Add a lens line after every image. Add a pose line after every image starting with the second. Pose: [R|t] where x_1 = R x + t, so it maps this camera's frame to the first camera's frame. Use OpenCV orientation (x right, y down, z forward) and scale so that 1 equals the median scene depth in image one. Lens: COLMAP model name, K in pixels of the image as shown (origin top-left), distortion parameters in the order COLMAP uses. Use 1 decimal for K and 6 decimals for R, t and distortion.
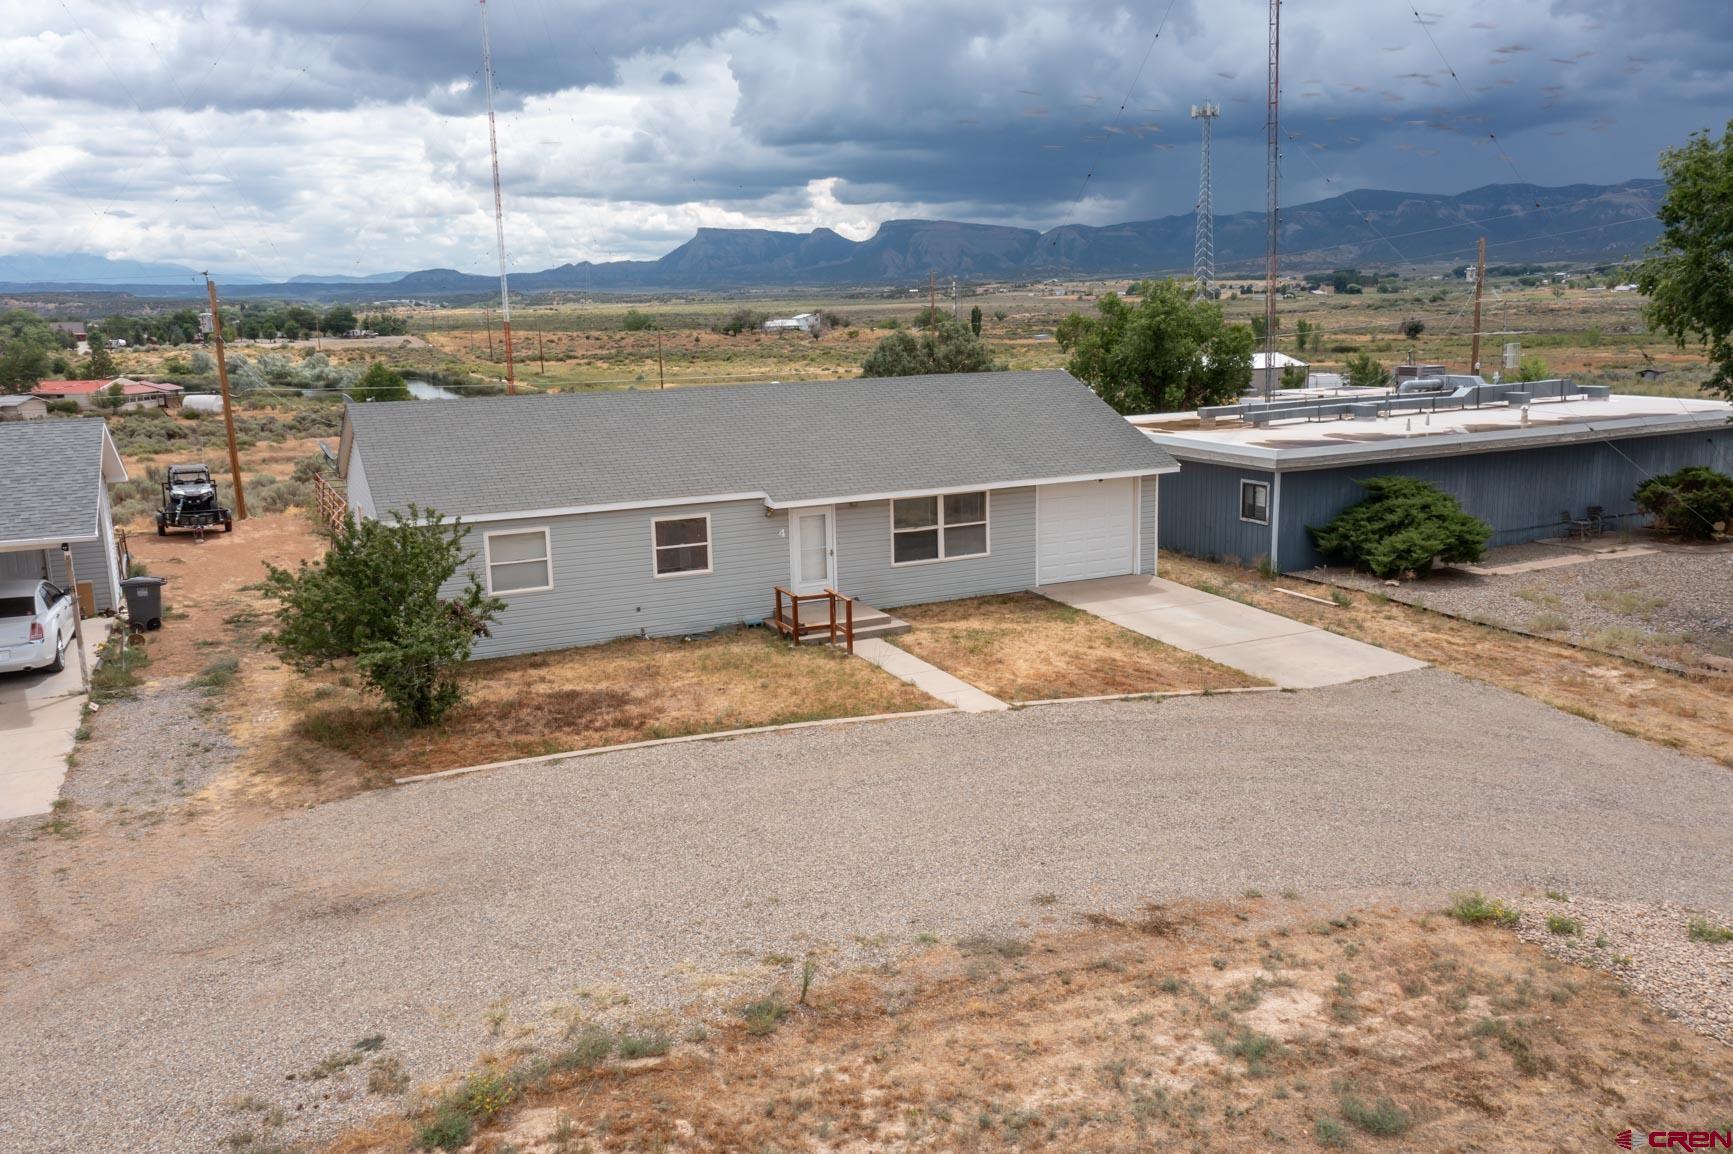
lens RADIAL K [[1372.9, 0, 861.0], [0, 1372.9, 572.7], [0, 0, 1]] dist [0.003290, 0.004548]
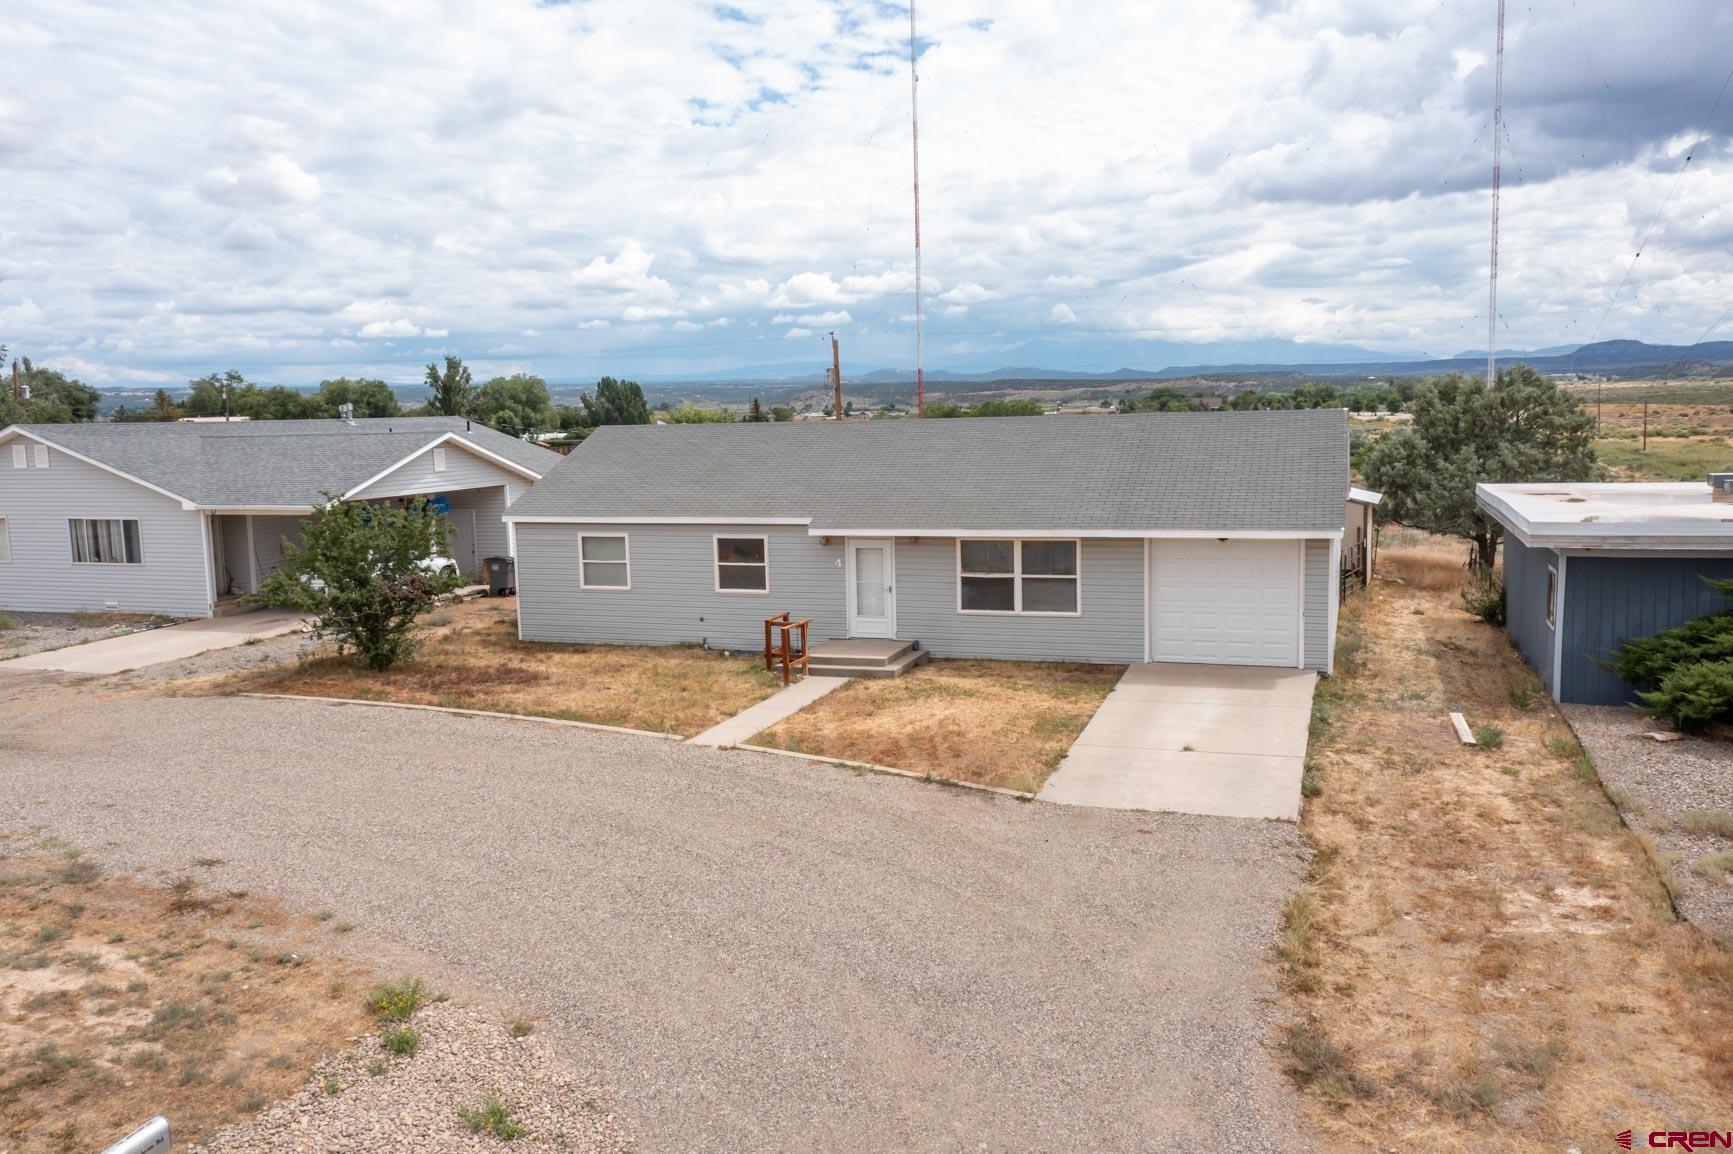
lens RADIAL K [[1372.9, 0, 861.0], [0, 1372.9, 572.7], [0, 0, 1]] dist [0.003290, 0.004548]
pose [[0.703302, 0.088977, -0.705301, 0.666576], [-0.126671, 0.991944, -0.001173, -0.023318], [0.699515, 0.090166, 0.708907, 0.325947]]
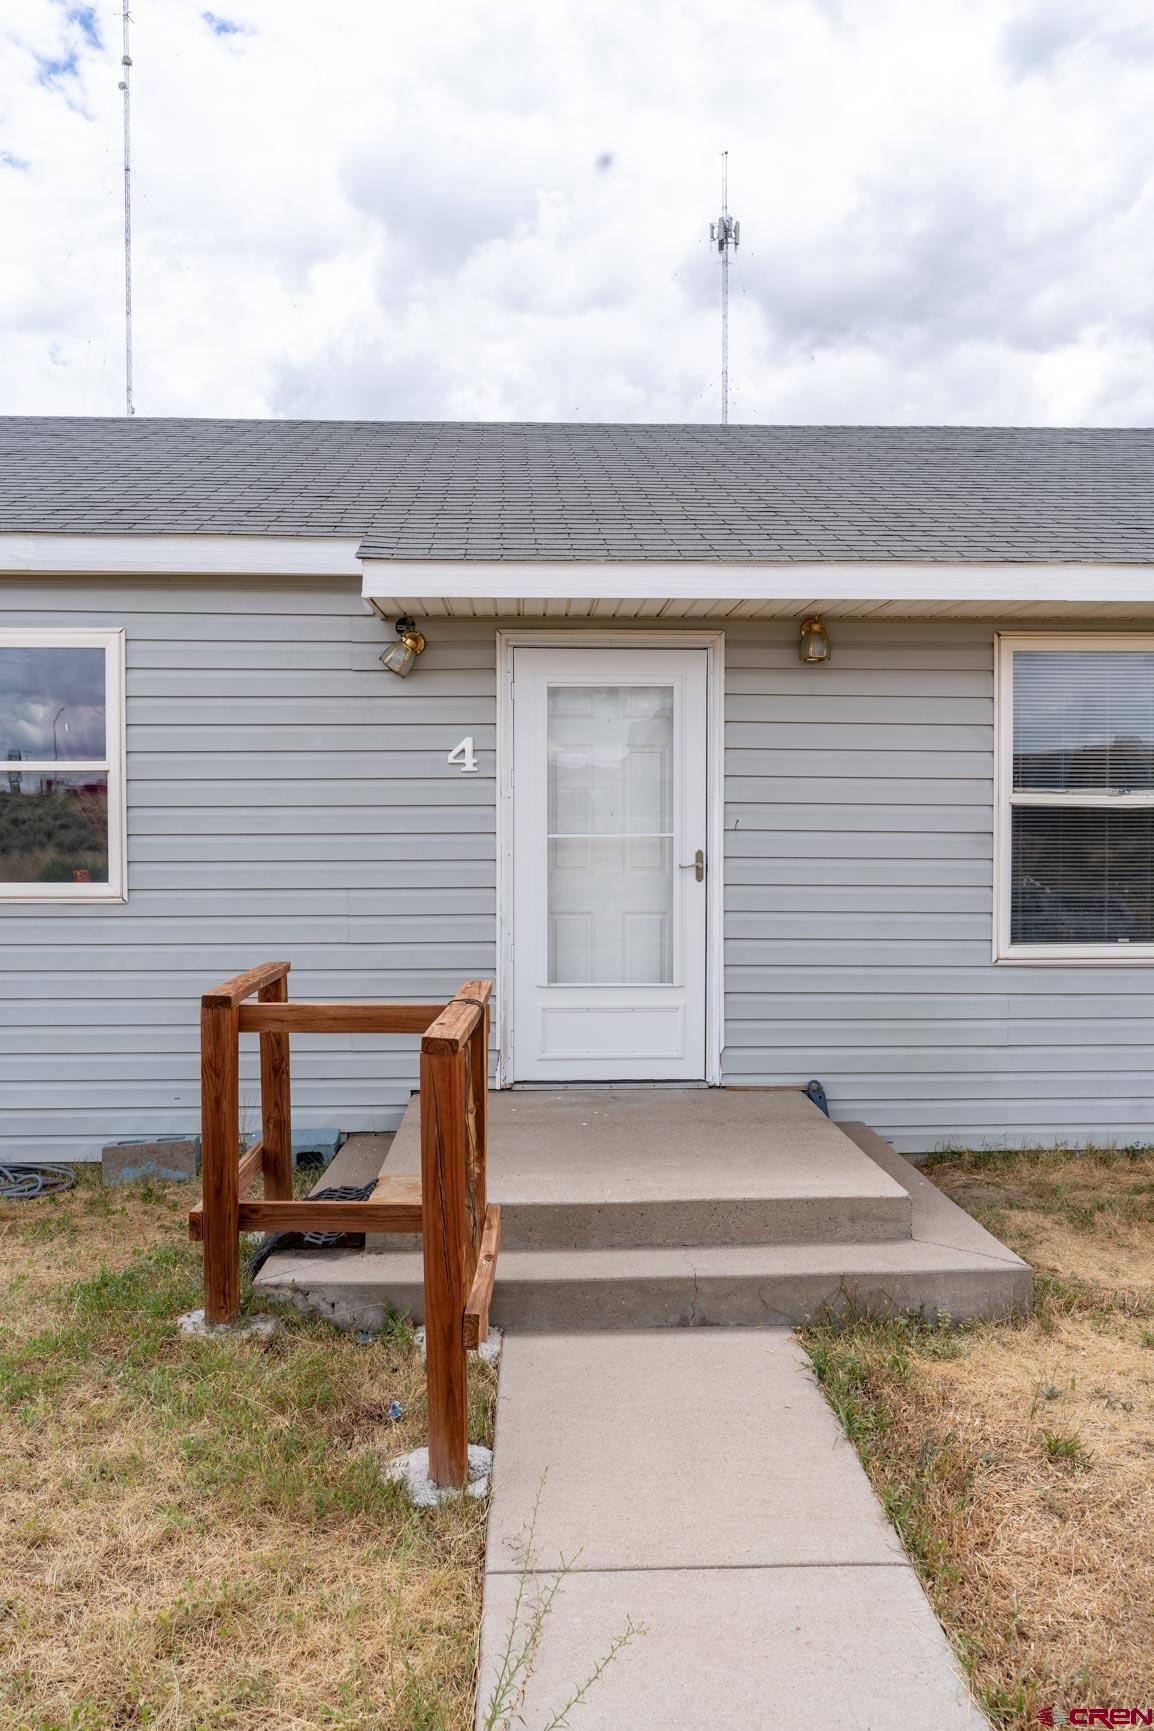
lens RADIAL K [[1340.2, 0, 577.0], [0, 1340.2, 865.5], [0, 0, 1]] dist [-0.002244, 0.001382]
pose [[0.925018, 0.026713, -0.378982, 0.043980], [-0.093031, 0.983083, -0.157776, 0.022306], [0.368356, 0.181203, 0.911855, 0.836956]]
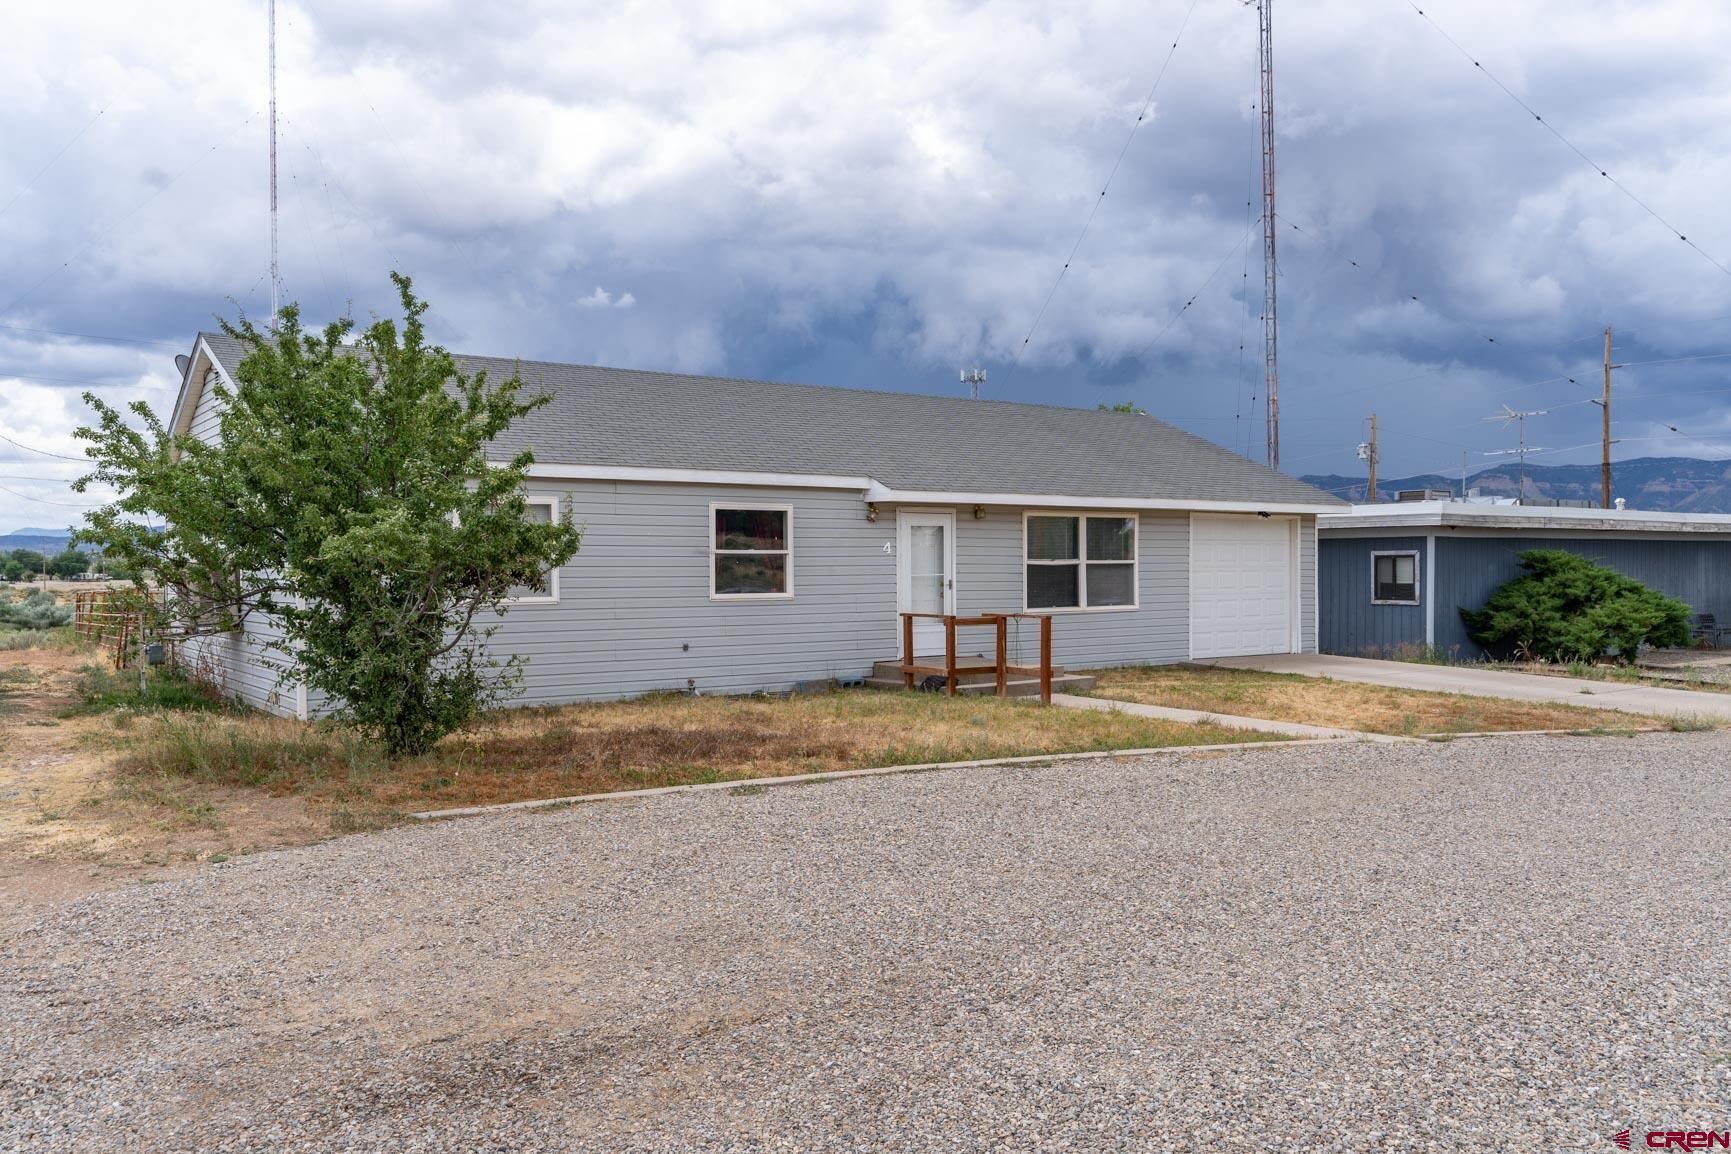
lens RADIAL K [[1340.2, 0, 842.6], [0, 1340.2, 578.5], [0, 0, 1]] dist [-0.002244, 0.001382]
pose [[0.985678, 0.017421, 0.167738, -0.192627], [0.014166, 0.982581, -0.185292, 0.108595], [-0.168044, 0.185014, 0.968262, 0.392064]]
